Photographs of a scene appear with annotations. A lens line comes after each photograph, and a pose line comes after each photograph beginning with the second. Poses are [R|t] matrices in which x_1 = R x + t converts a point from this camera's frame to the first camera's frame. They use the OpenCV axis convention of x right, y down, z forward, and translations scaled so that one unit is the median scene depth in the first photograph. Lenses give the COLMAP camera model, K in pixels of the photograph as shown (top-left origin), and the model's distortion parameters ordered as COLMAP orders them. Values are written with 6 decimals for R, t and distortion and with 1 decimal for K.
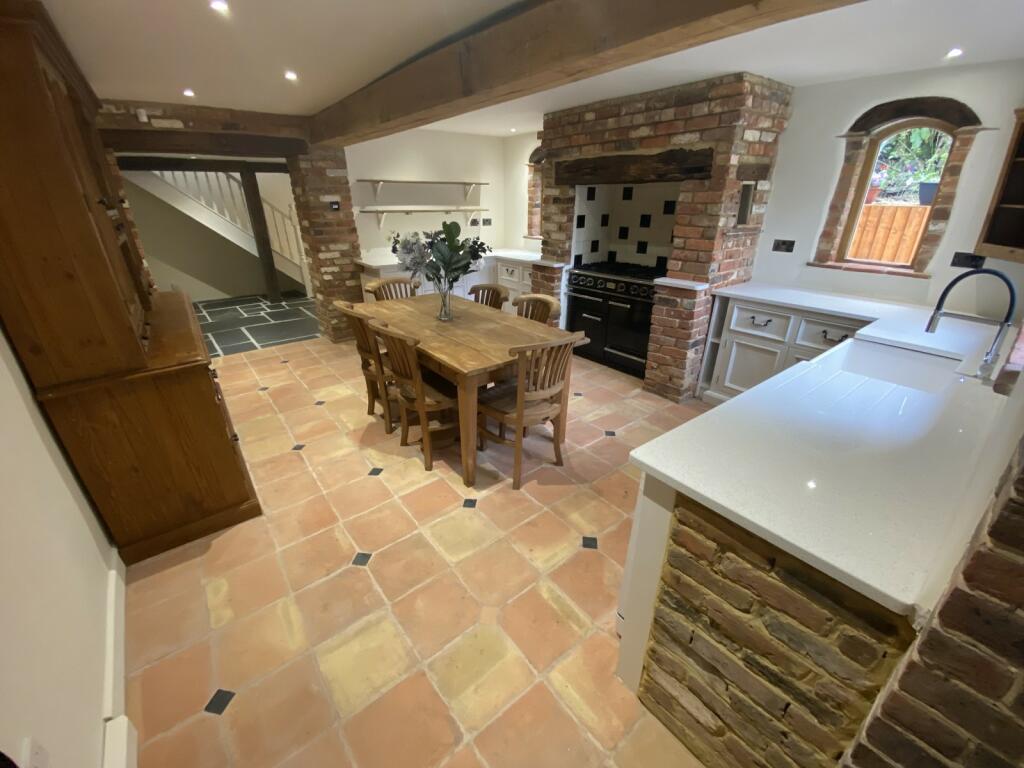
lens RADIAL K [[415.0, 0, 504.8], [0, 415.0, 383.0], [0, 0, 1]] dist [-0.032825, -0.000498]
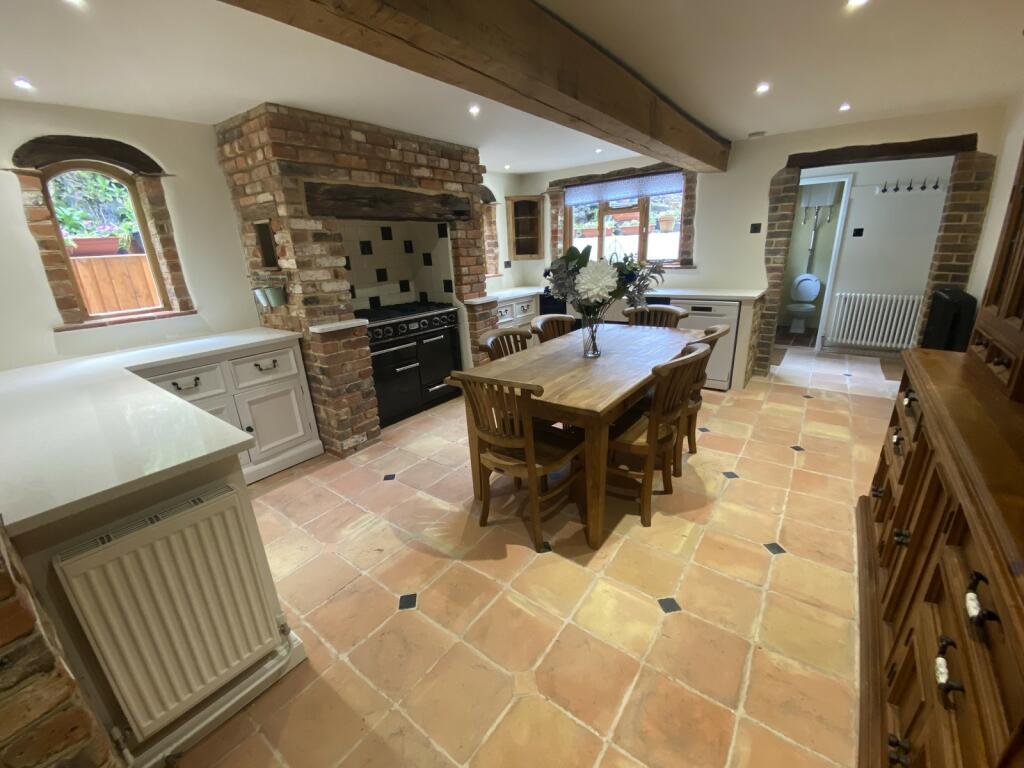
lens RADIAL K [[415.0, 0, 504.8], [0, 415.0, 383.0], [0, 0, 1]] dist [-0.032825, -0.000498]
pose [[-0.252455, -0.281245, 0.925834, -0.742586], [0.424299, 0.827752, 0.367147, -0.413297], [-0.869619, 0.485518, -0.089638, 1.039600]]
